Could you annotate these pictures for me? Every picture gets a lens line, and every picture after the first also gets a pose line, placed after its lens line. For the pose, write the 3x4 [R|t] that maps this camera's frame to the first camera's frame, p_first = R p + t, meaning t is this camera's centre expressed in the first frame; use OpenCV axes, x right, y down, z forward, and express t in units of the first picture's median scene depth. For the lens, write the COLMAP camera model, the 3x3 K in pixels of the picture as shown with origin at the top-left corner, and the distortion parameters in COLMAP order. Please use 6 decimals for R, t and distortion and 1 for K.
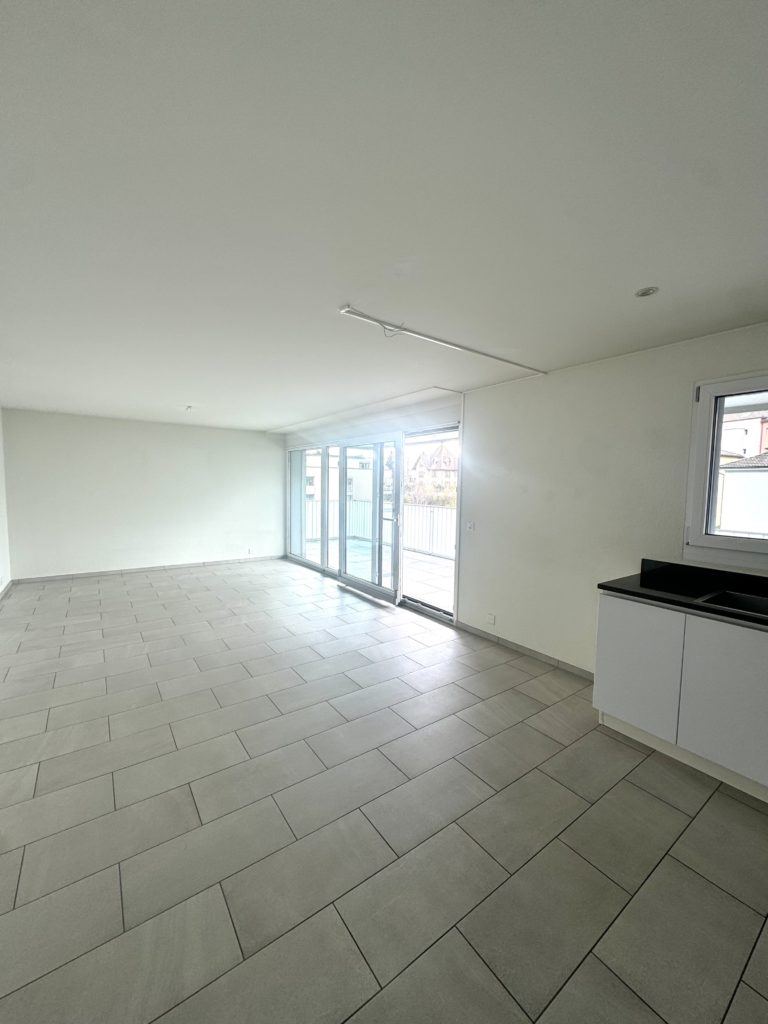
lens RADIAL K [[403.9, 0, 380.0], [0, 403.9, 502.9], [0, 0, 1]] dist [0.002976, -0.000083]
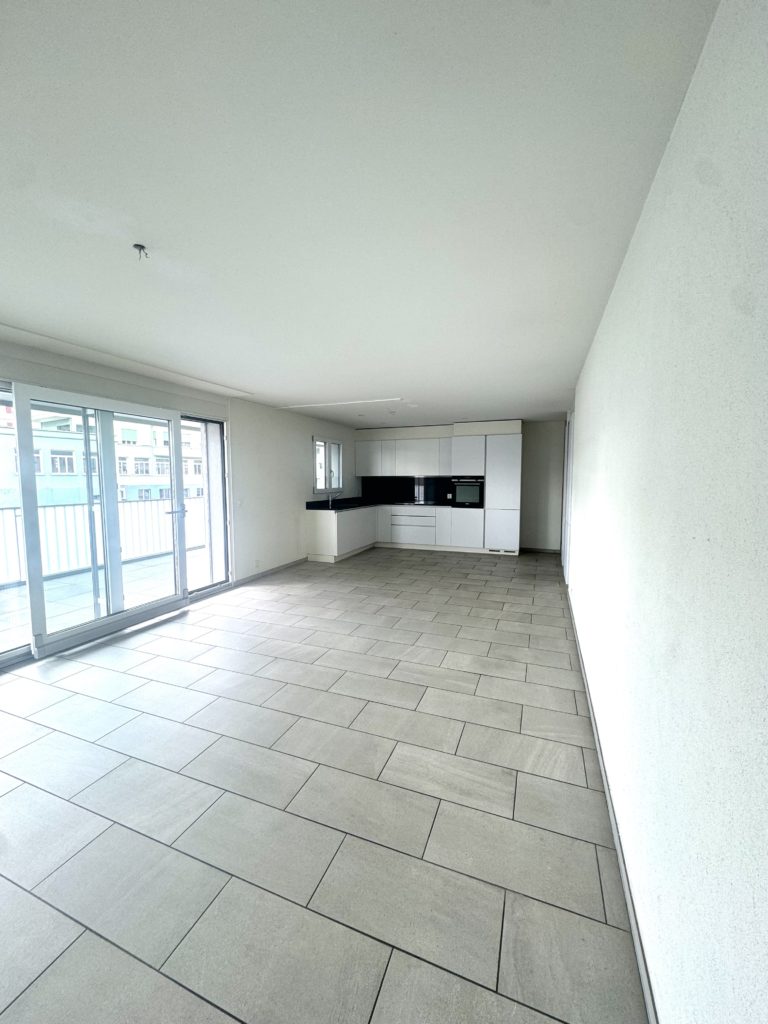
lens RADIAL K [[403.9, 0, 387.0], [0, 403.9, 512.3], [0, 0, 1]] dist [0.002976, -0.000083]
pose [[-0.548043, -0.086382, 0.831978, -1.075147], [0.036391, 0.991249, 0.126890, -0.058874], [-0.835658, 0.099818, -0.540104, 1.253216]]
